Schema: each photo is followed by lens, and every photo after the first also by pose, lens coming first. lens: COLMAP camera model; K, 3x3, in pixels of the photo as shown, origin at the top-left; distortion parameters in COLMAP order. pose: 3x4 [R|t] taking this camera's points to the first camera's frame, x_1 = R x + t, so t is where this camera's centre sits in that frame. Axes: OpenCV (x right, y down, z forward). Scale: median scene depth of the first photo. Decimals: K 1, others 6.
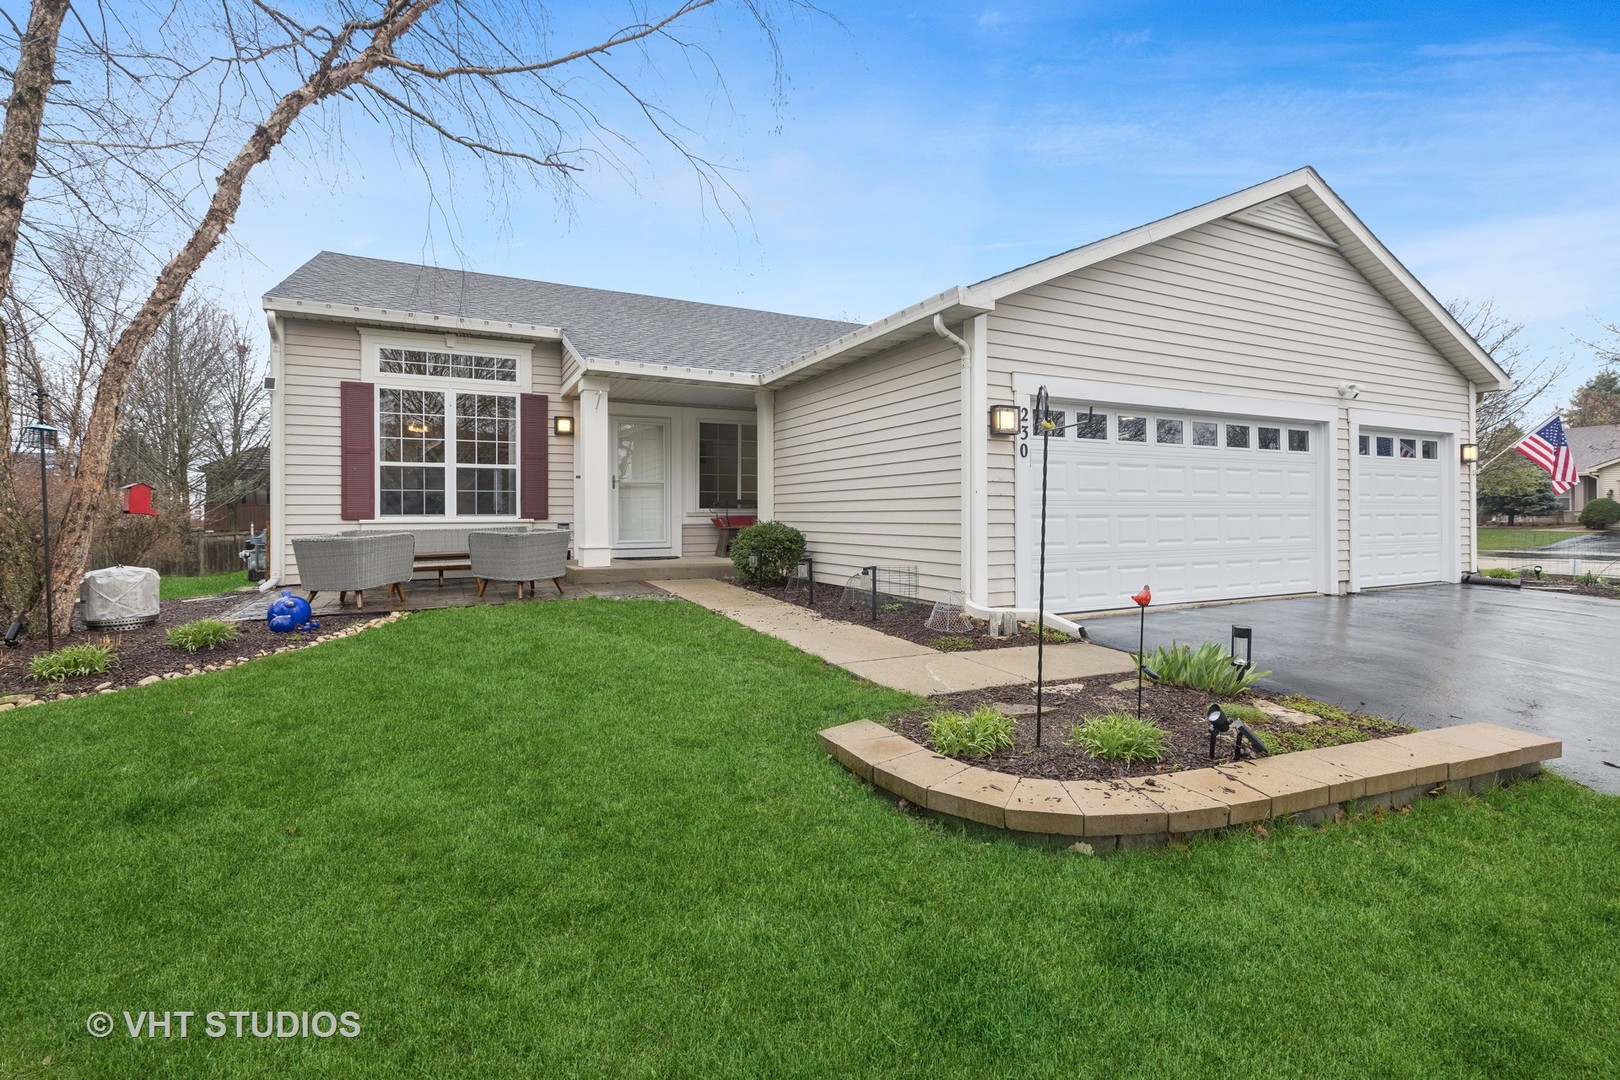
lens RADIAL K [[740.9, 0, 814.1], [0, 740.9, 523.0], [0, 0, 1]] dist [-0.000312, -0.000036]
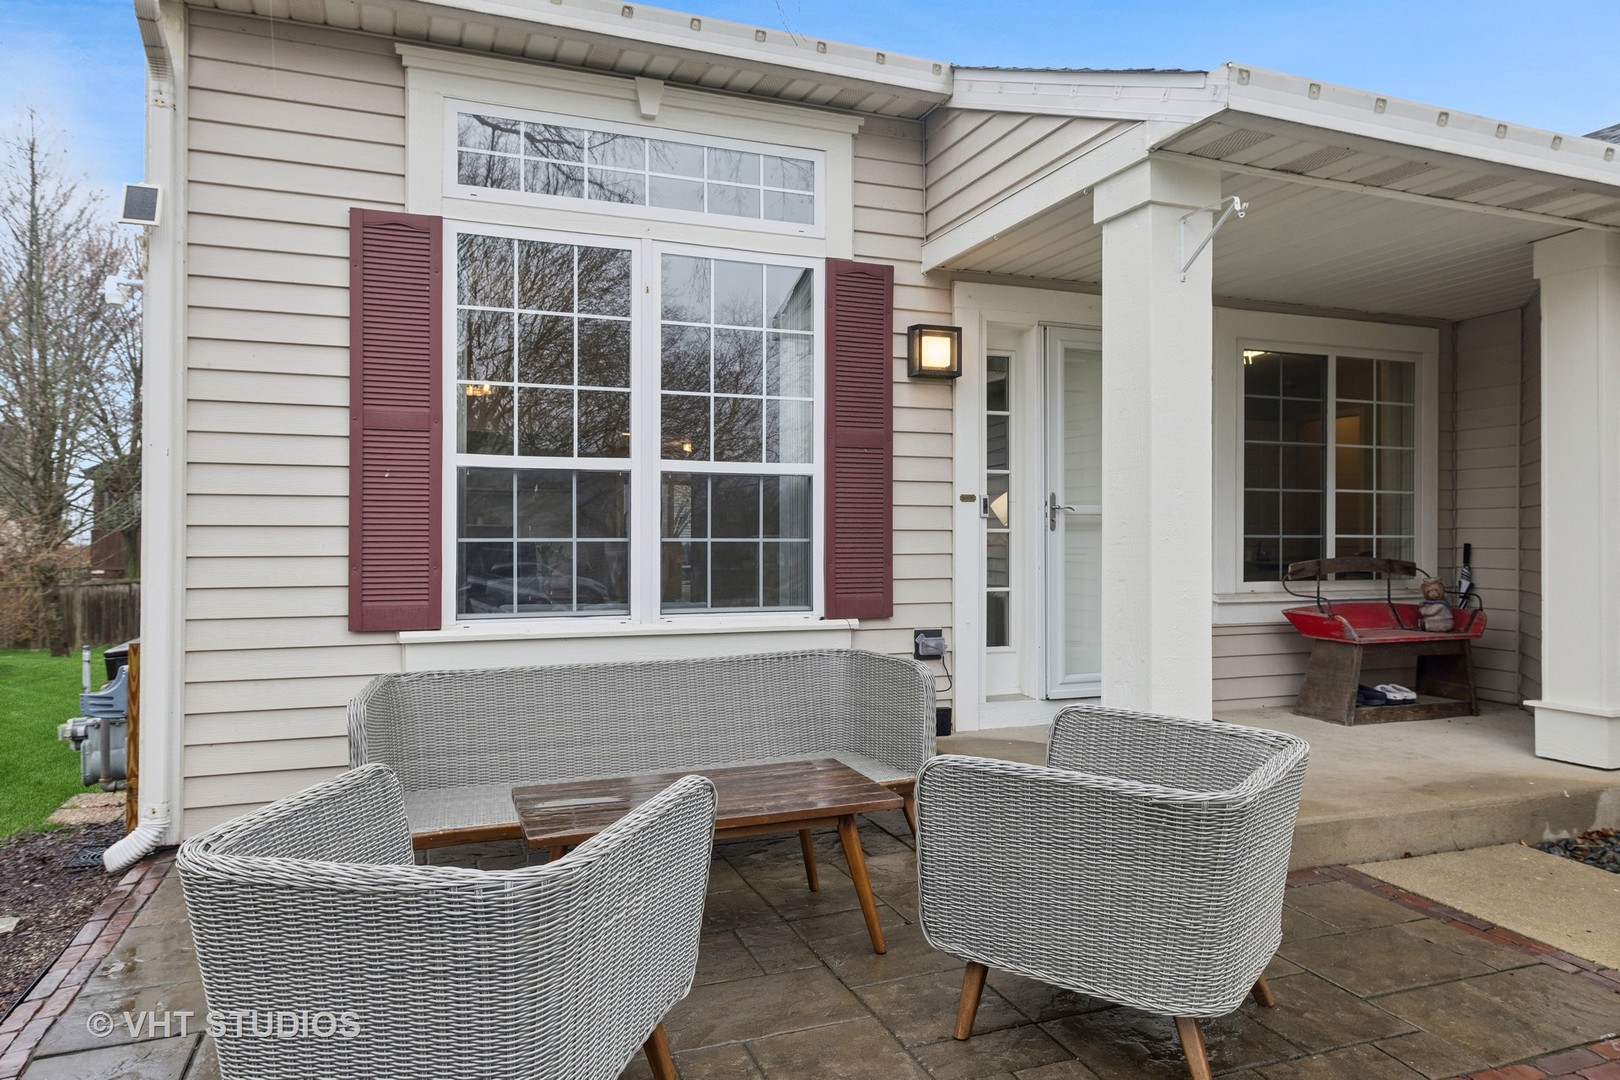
lens RADIAL K [[1051.2, 0, 808.9], [0, 1051.2, 542.4], [0, 0, 1]] dist [0.010168, 0.000402]
pose [[0.994304, 0.005337, -0.106449, -0.363773], [-0.006022, 0.999963, -0.006115, -0.039820], [0.106412, 0.006722, 0.994299, 0.526342]]
